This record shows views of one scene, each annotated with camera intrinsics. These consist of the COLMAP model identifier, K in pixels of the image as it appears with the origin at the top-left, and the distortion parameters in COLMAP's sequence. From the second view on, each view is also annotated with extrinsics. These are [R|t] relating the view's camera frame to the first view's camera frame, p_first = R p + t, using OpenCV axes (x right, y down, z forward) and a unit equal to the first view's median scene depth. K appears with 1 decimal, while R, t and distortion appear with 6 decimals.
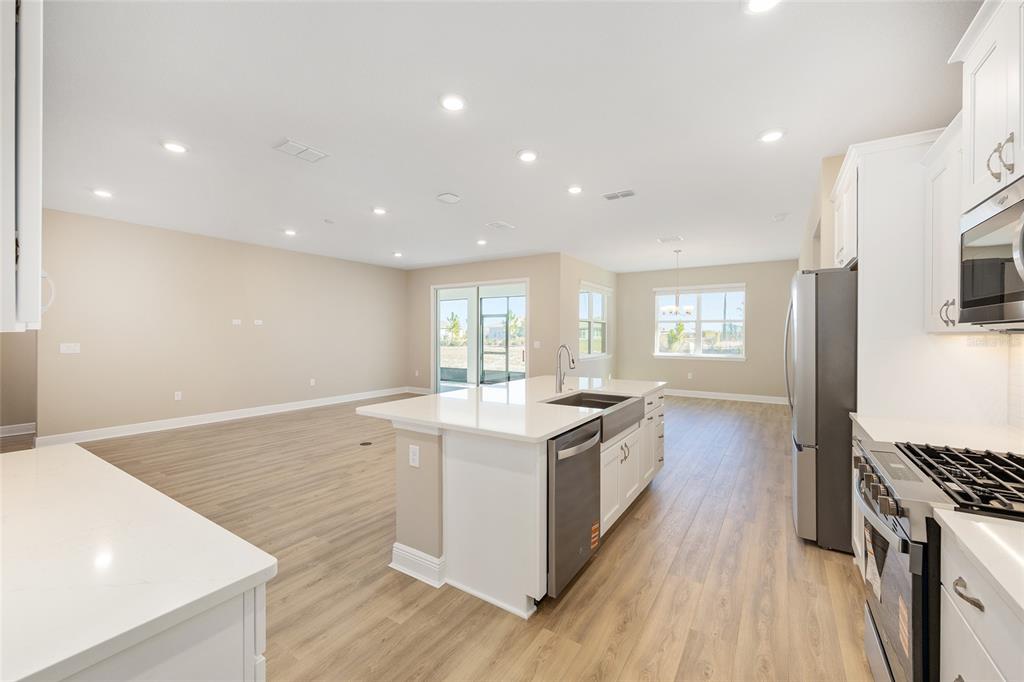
lens RADIAL K [[410.1, 0, 515.3], [0, 410.1, 335.7], [0, 0, 1]] dist [-0.002824, 0.001086]
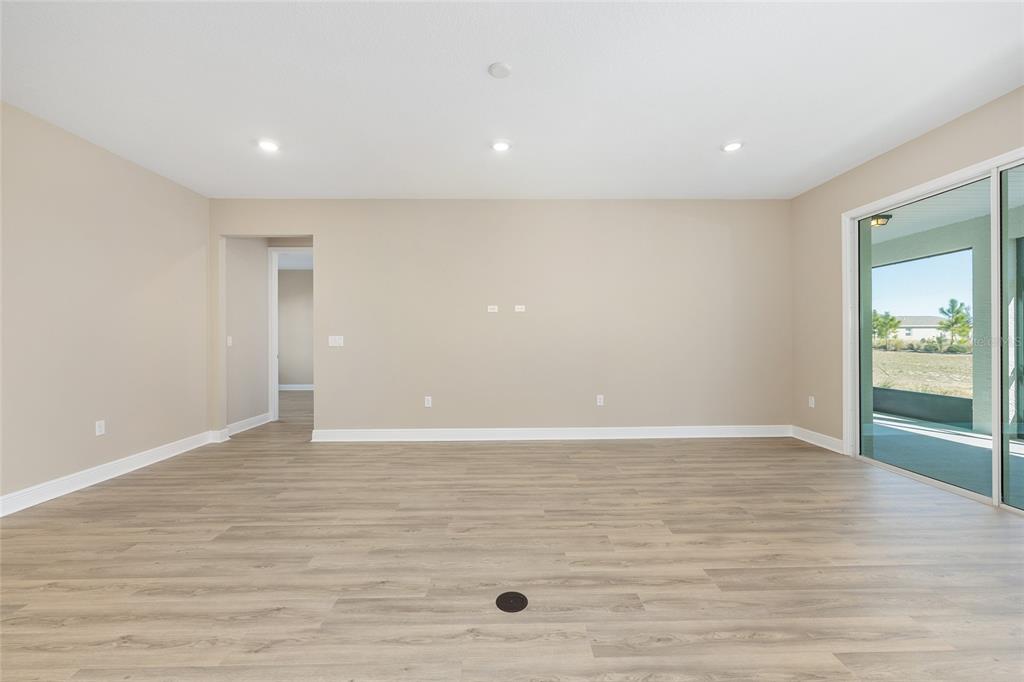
lens RADIAL K [[410.1, 0, 512.3], [0, 410.1, 343.3], [0, 0, 1]] dist [-0.002824, 0.001086]
pose [[0.556825, 0.016935, -0.830457, -0.020445], [-0.004433, 0.999838, 0.017416, 0.007350], [0.830618, -0.006016, 0.556810, 0.288615]]
